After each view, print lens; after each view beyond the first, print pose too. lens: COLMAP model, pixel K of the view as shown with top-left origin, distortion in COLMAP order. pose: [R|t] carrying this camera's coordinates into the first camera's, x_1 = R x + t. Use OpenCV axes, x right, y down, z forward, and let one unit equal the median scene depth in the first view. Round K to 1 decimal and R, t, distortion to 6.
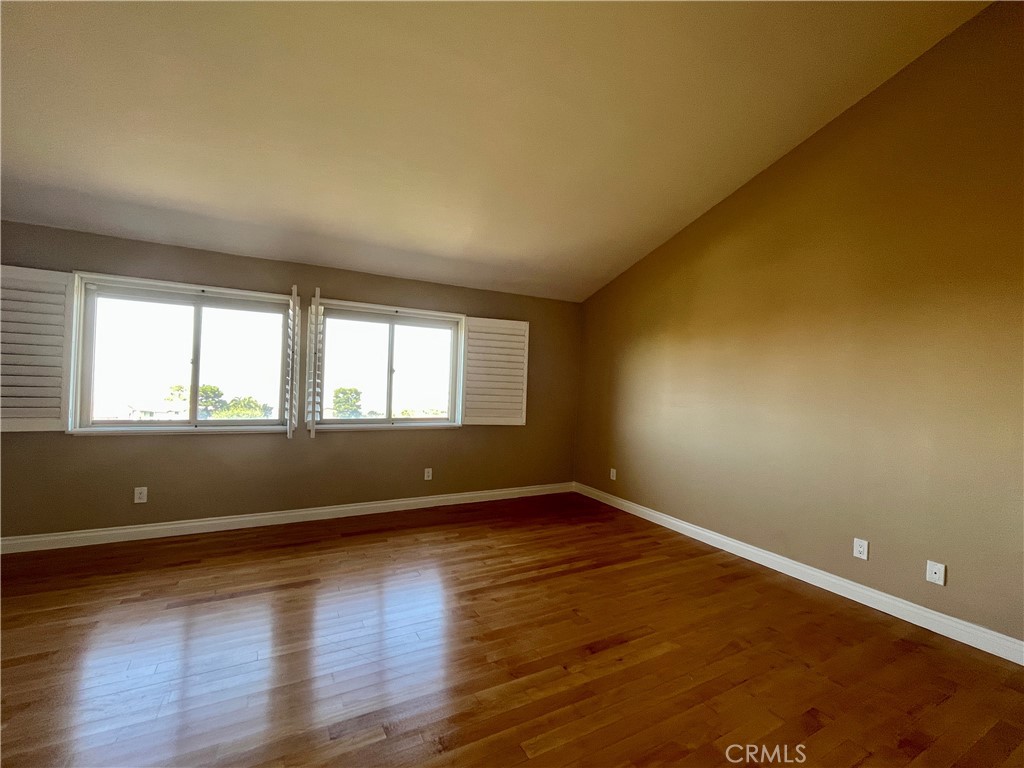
lens RADIAL K [[447.6, 0, 511.0], [0, 447.6, 379.3], [0, 0, 1]] dist [-0.002532, -0.000093]
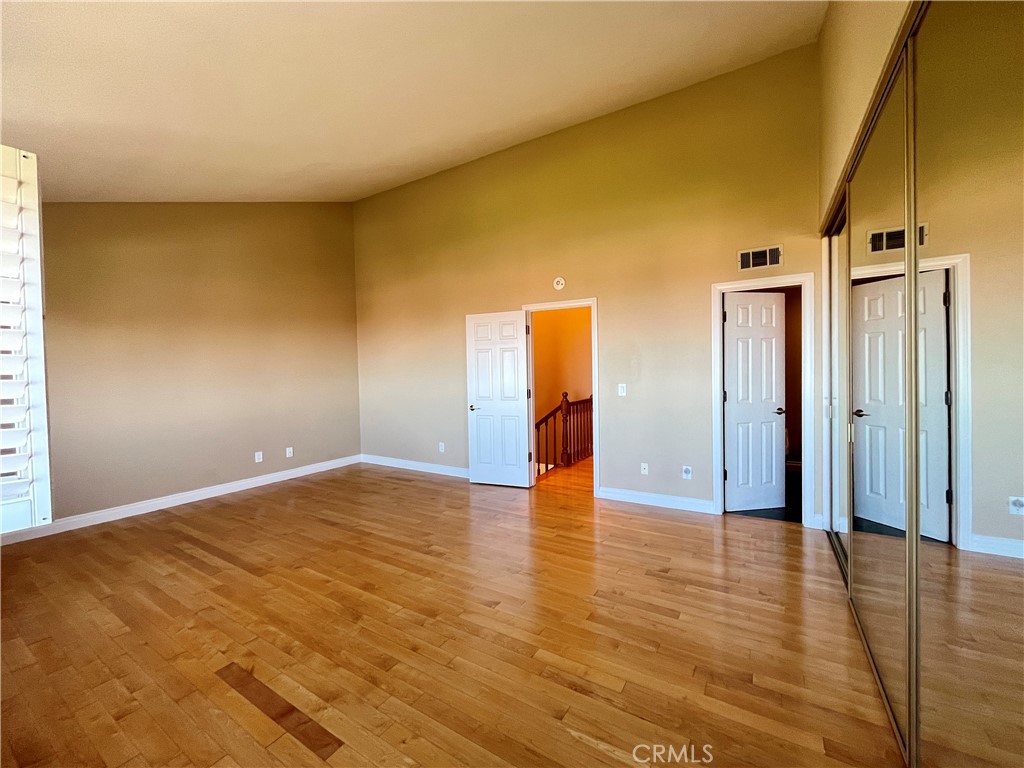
lens RADIAL K [[410.6, 0, 512.0], [0, 410.6, 384.0], [0, 0, 1]] dist [0.000142, 0.000005]
pose [[-0.489986, -0.054182, 0.870045, -1.045103], [0.001697, 0.998005, 0.063107, -0.020597], [-0.871728, 0.032398, -0.488917, 0.811690]]
